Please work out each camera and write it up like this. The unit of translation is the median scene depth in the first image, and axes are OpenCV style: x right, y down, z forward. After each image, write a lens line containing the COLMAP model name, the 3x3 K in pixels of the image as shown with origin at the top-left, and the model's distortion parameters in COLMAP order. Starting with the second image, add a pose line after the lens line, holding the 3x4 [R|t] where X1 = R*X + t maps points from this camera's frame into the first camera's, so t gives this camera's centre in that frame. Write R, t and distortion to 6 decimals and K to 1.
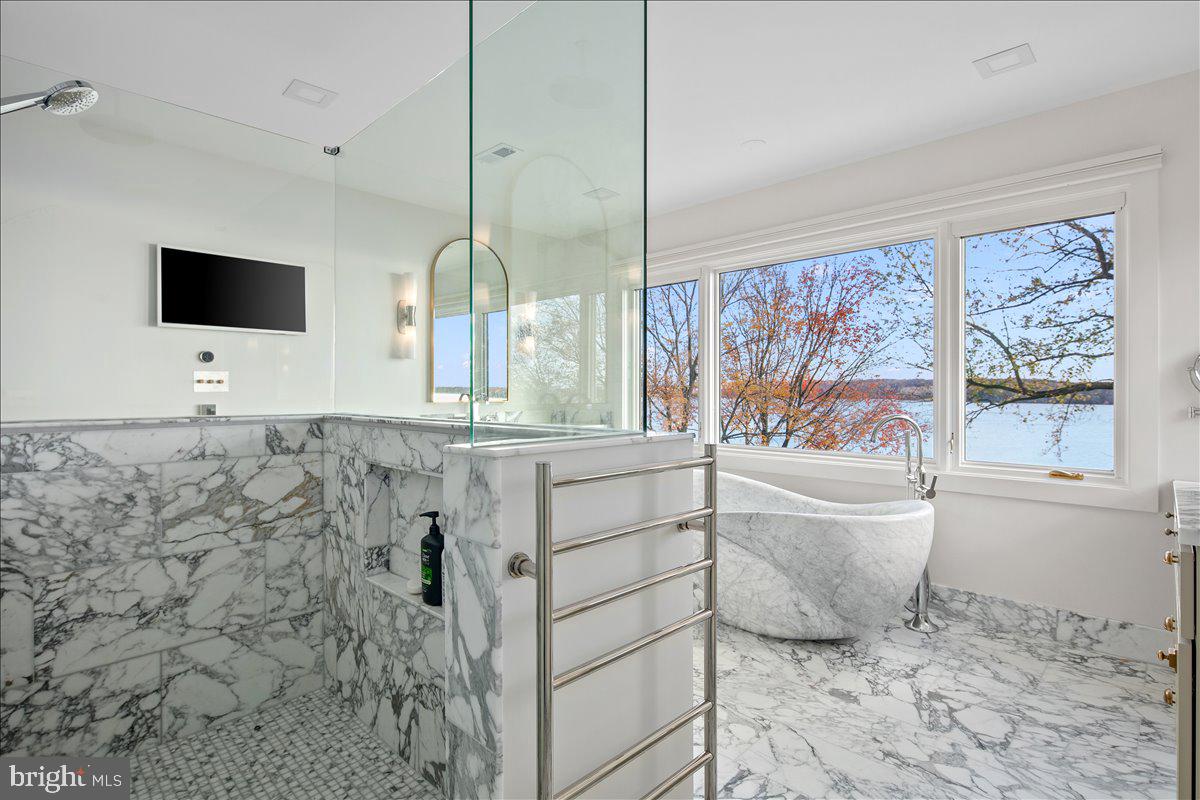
lens RADIAL K [[589.8, 0, 600.0], [0, 589.8, 400.0], [0, 0, 1]] dist [-0.001509, -0.000874]
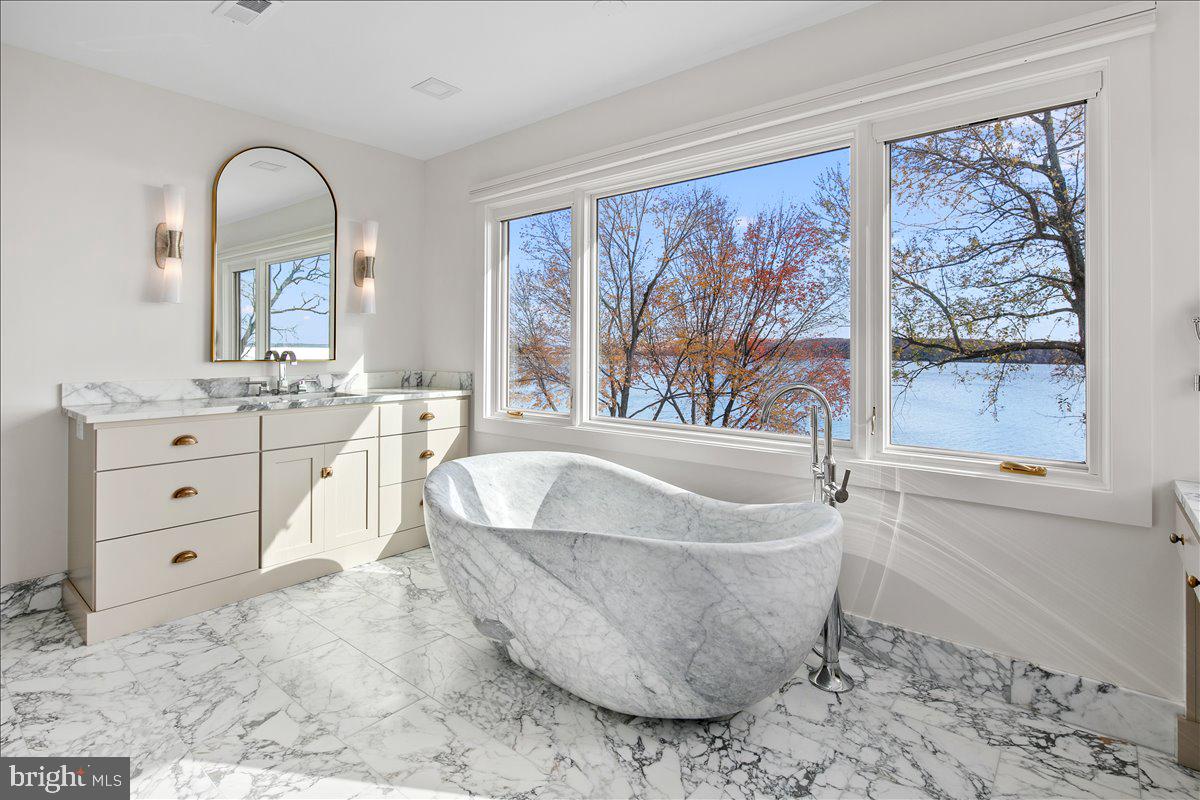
lens RADIAL K [[586.9, 0, 608.8], [0, 586.9, 352.8], [0, 0, 1]] dist [0.000248, -0.001457]
pose [[0.996550, 0.004143, 0.082885, 0.053175], [-0.003461, 0.999959, -0.008370, -0.001326], [-0.082916, 0.008054, 0.996524, 0.076204]]
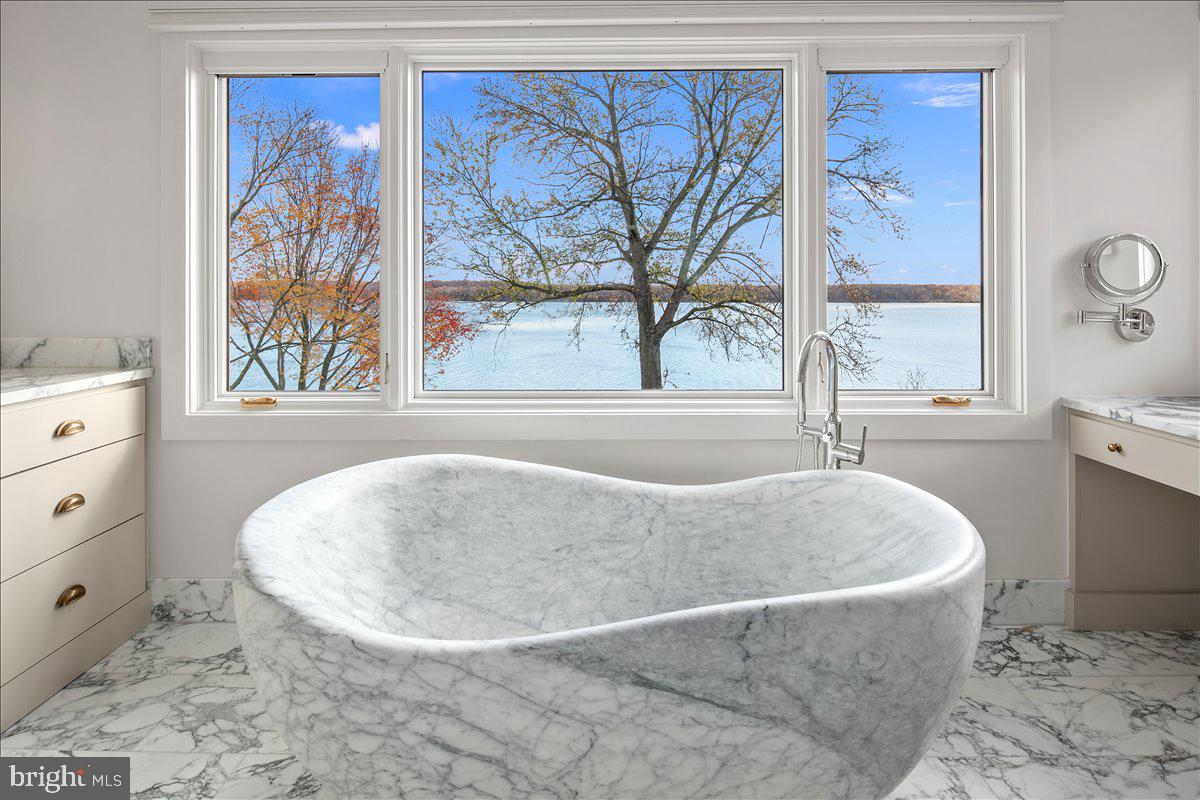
lens RADIAL K [[582.2, 0, 583.0], [0, 582.2, 296.6], [0, 0, 1]] dist [-0.000456, -0.001696]
pose [[0.727683, -0.007147, 0.685877, -0.017461], [0.012043, 0.999925, -0.002357, -0.002933], [-0.685808, 0.009975, 0.727714, 0.178503]]
